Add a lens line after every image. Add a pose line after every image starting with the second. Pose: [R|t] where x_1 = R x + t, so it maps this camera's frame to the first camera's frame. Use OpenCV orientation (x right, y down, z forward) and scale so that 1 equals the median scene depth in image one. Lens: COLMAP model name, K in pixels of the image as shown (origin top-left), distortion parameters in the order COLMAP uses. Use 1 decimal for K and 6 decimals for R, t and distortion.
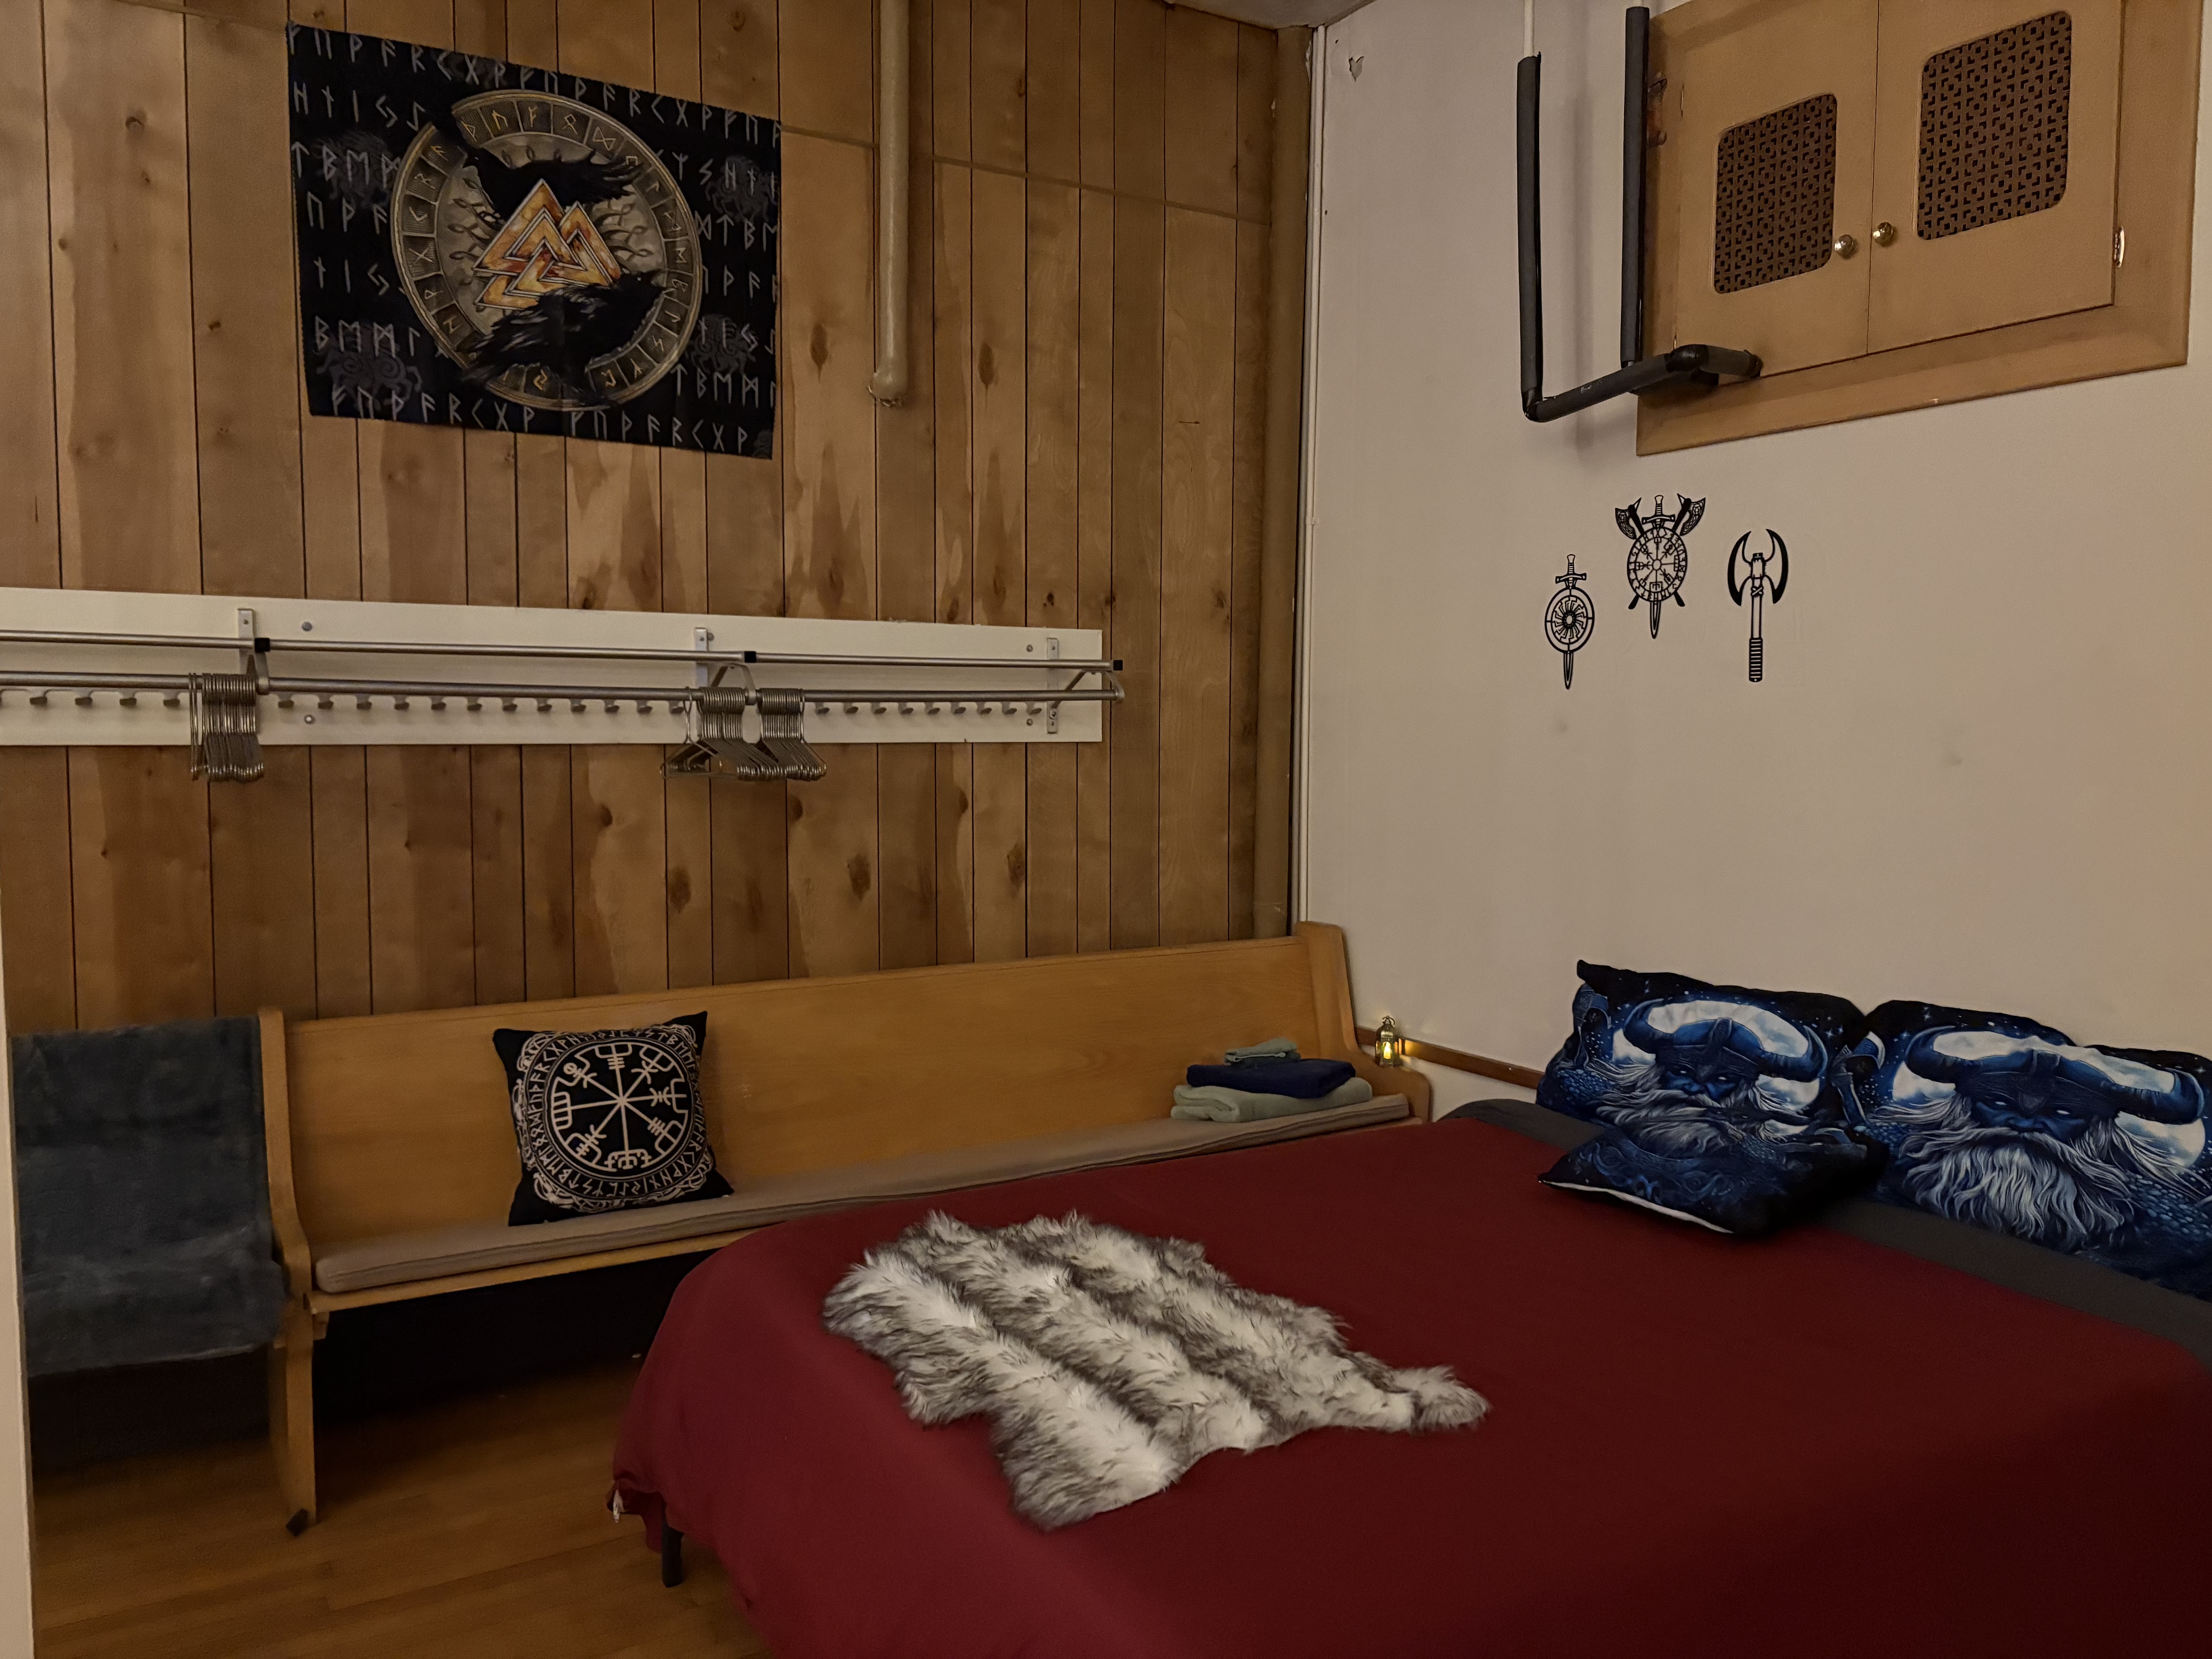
lens RADIAL K [[1667.4, 0, 1087.8], [0, 1667.4, 826.9], [0, 0, 1]] dist [0.043500, -0.048237]
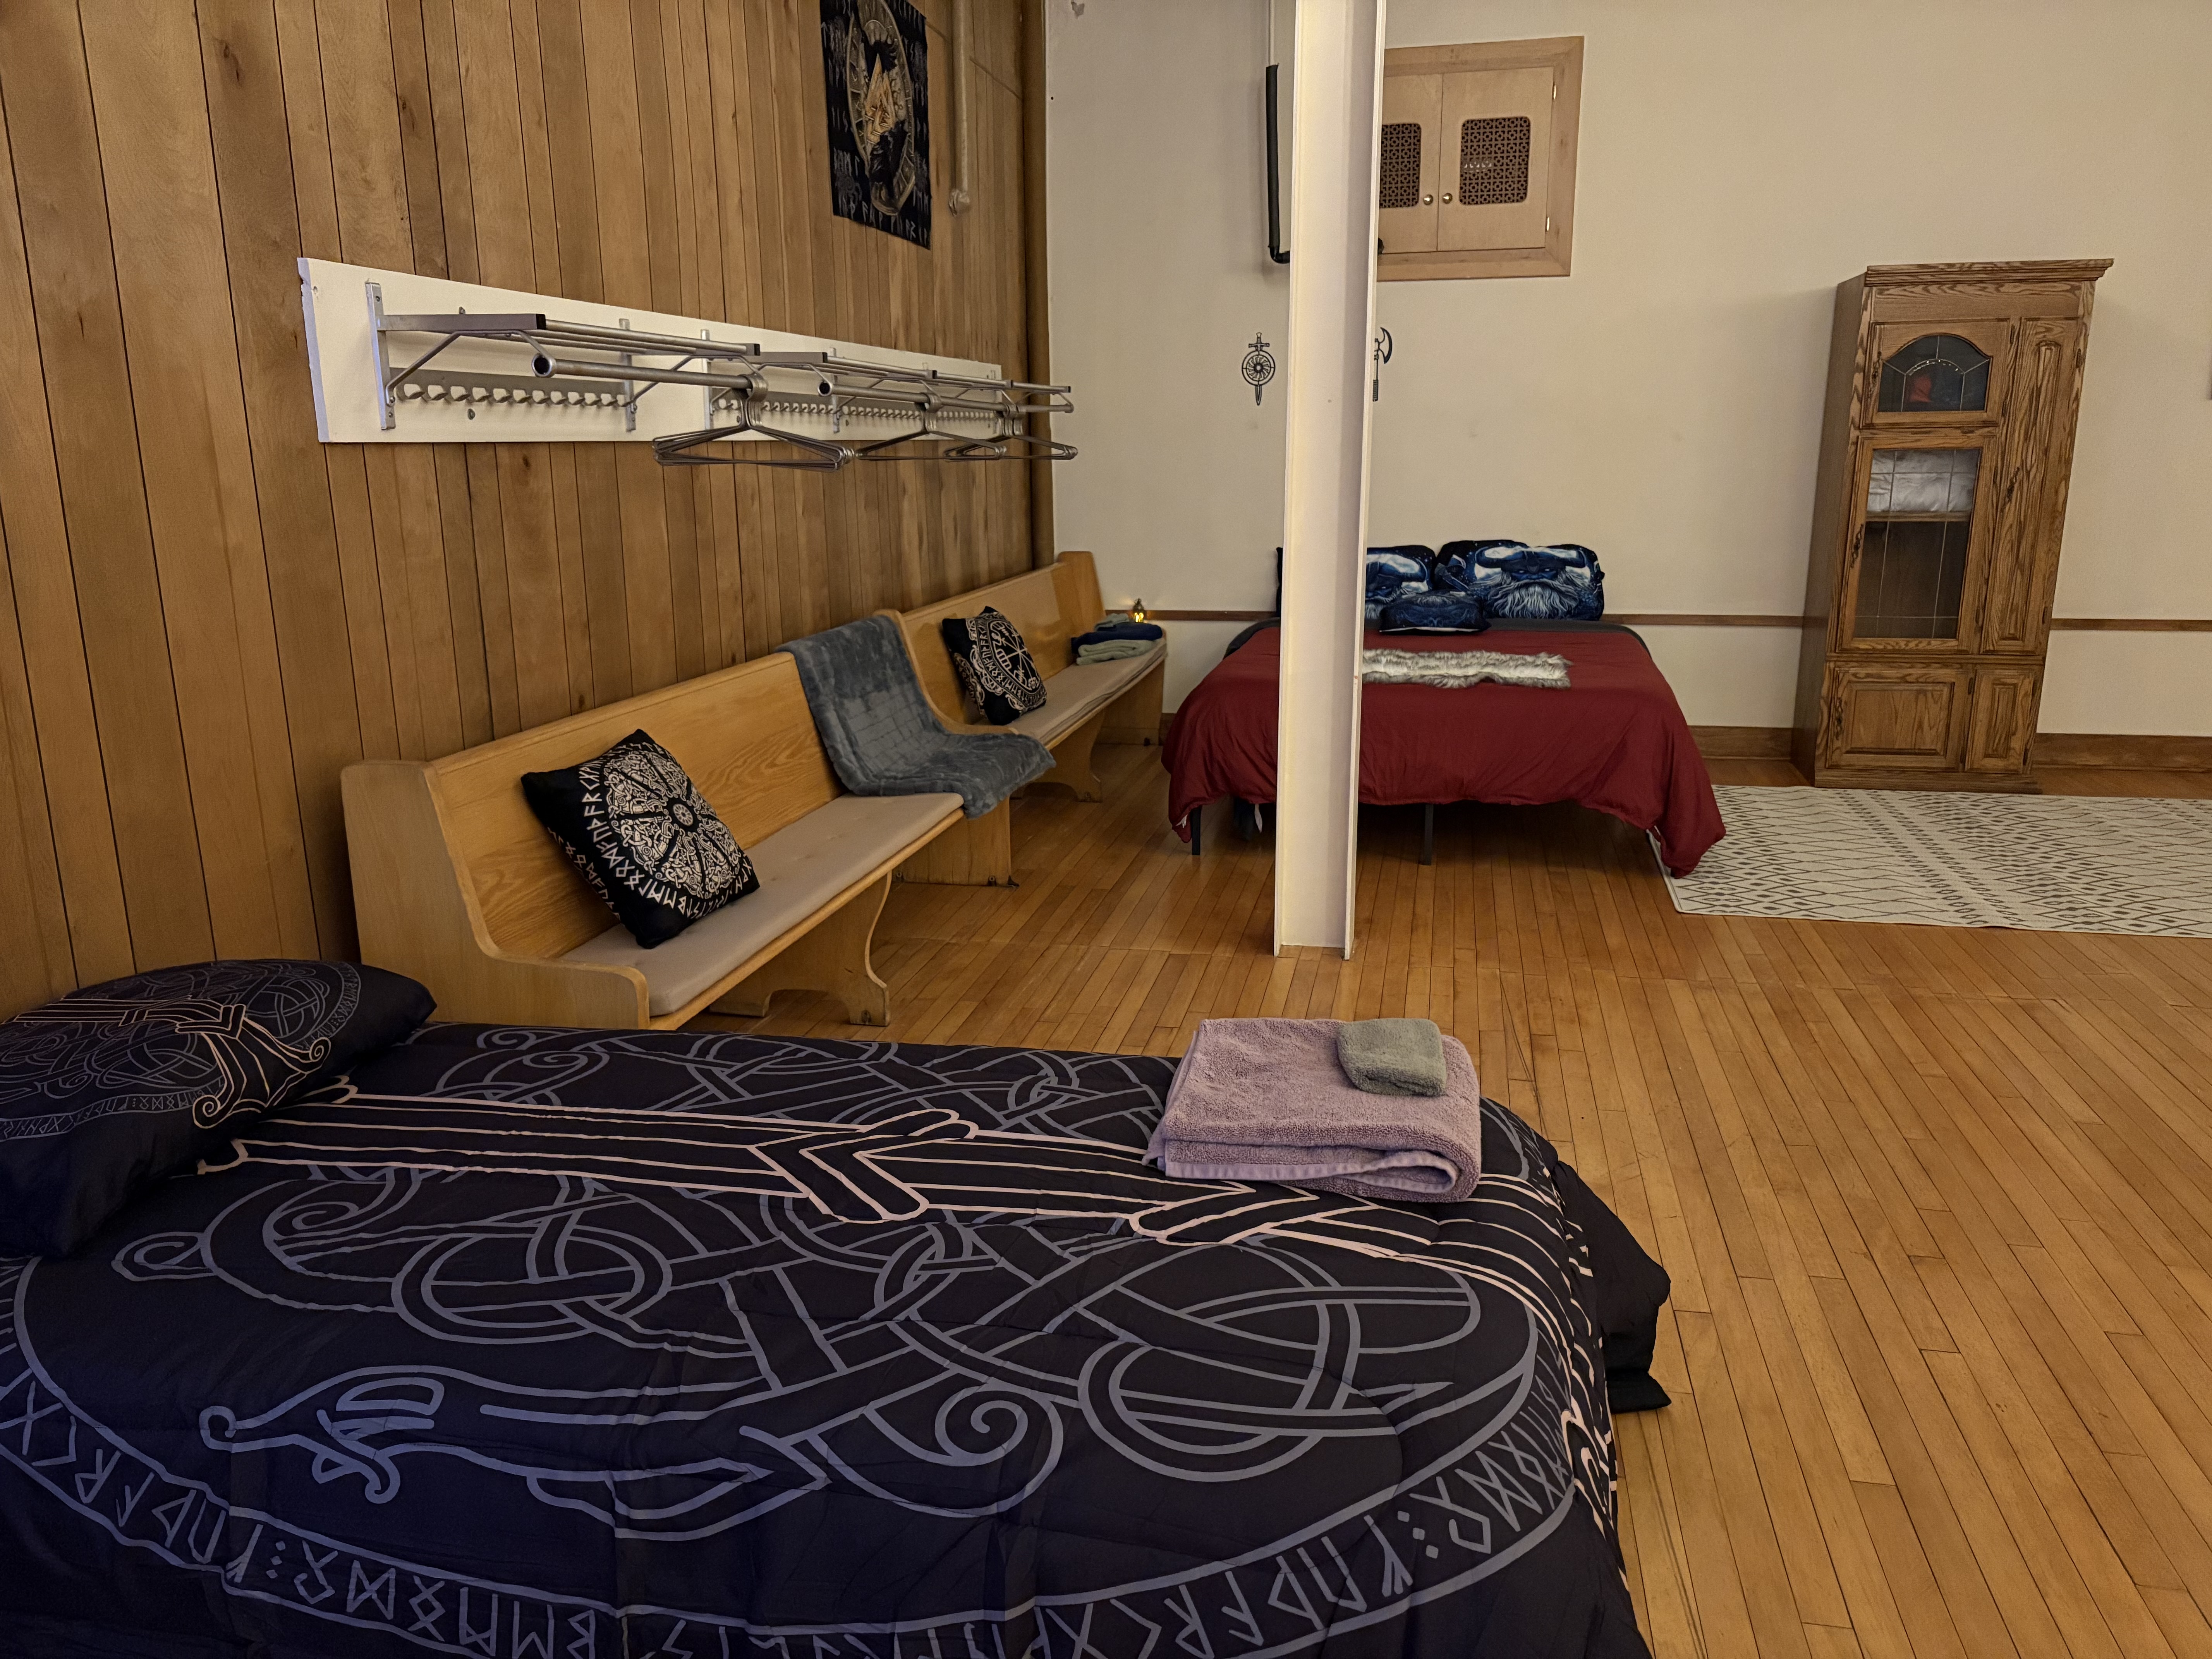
lens RADIAL K [[1667.4, 0, 1106.1], [0, 1667.4, 836.8], [0, 0, 1]] dist [0.043500, -0.048237]
pose [[0.676378, -0.181854, 0.713752, -1.424262], [0.062249, 0.979688, 0.190621, 0.028074], [-0.733920, -0.084501, 0.673959, -0.229660]]
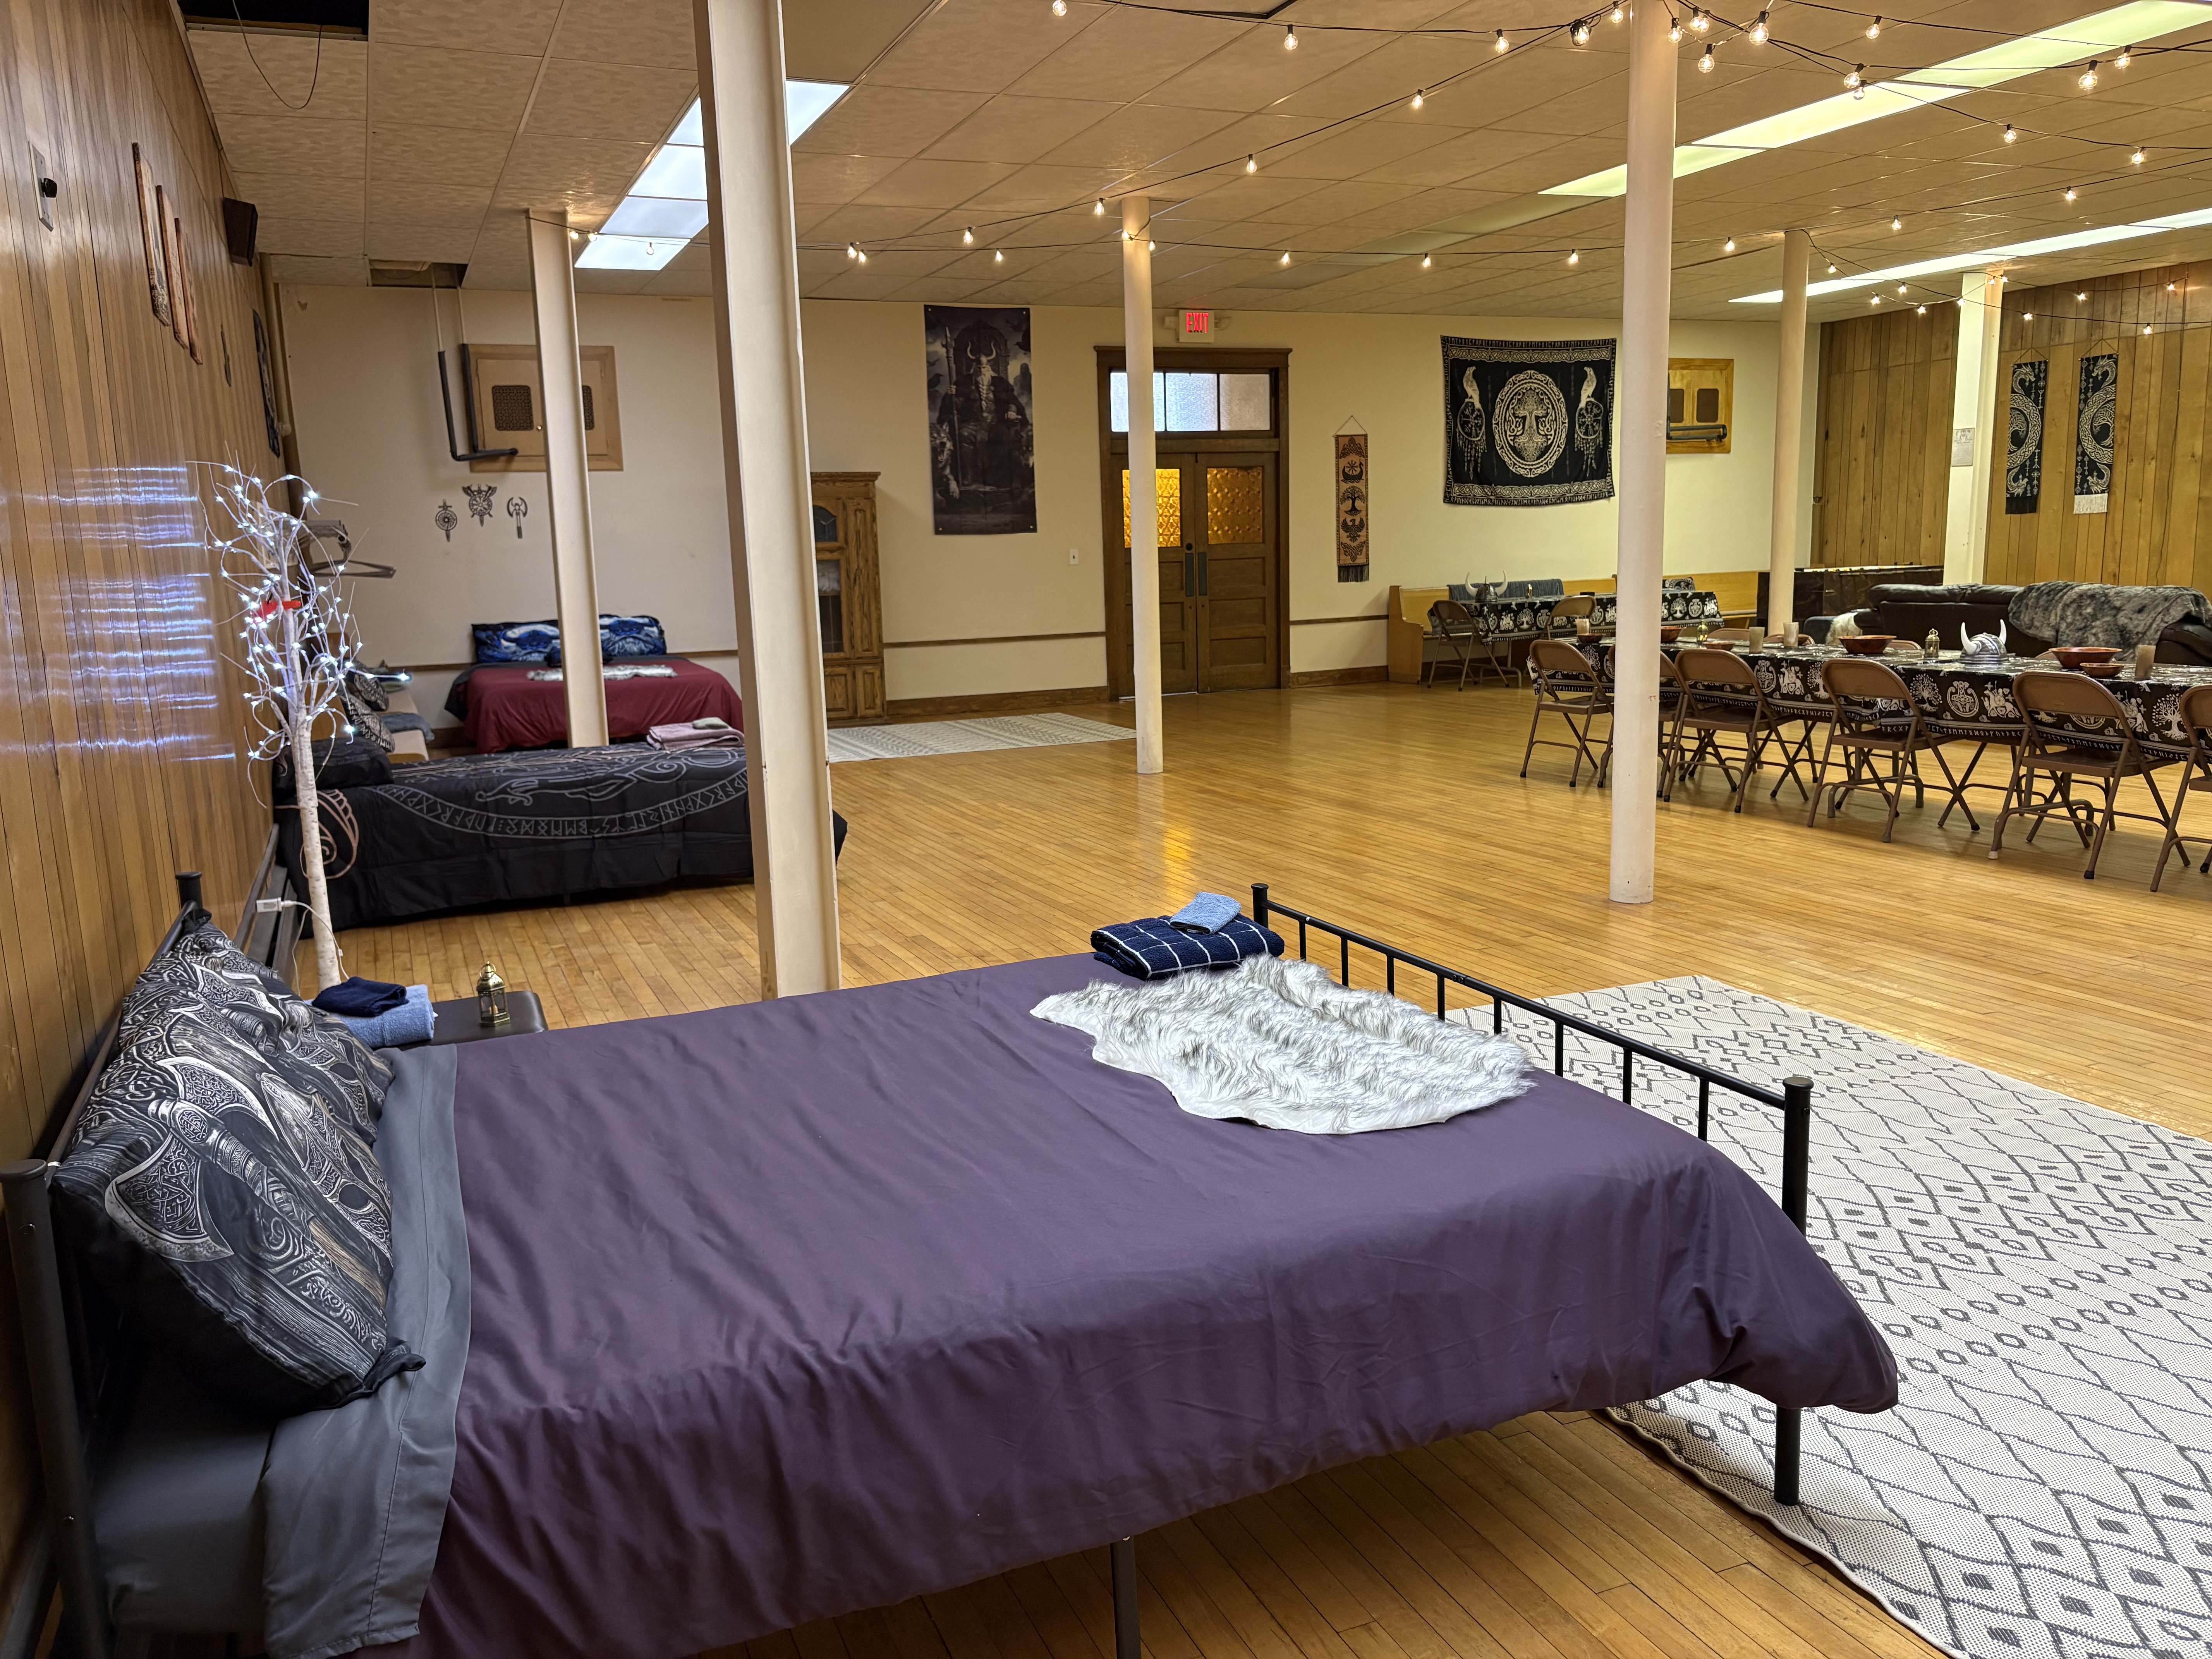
lens RADIAL K [[1667.4, 0, 1094.5], [0, 1667.4, 844.6], [0, 0, 1]] dist [0.043500, -0.048237]
pose [[0.132144, -0.188036, 0.973232, -3.081430], [0.094900, 0.979732, 0.176406, 0.041488], [-0.986677, 0.069049, 0.147311, -0.729300]]
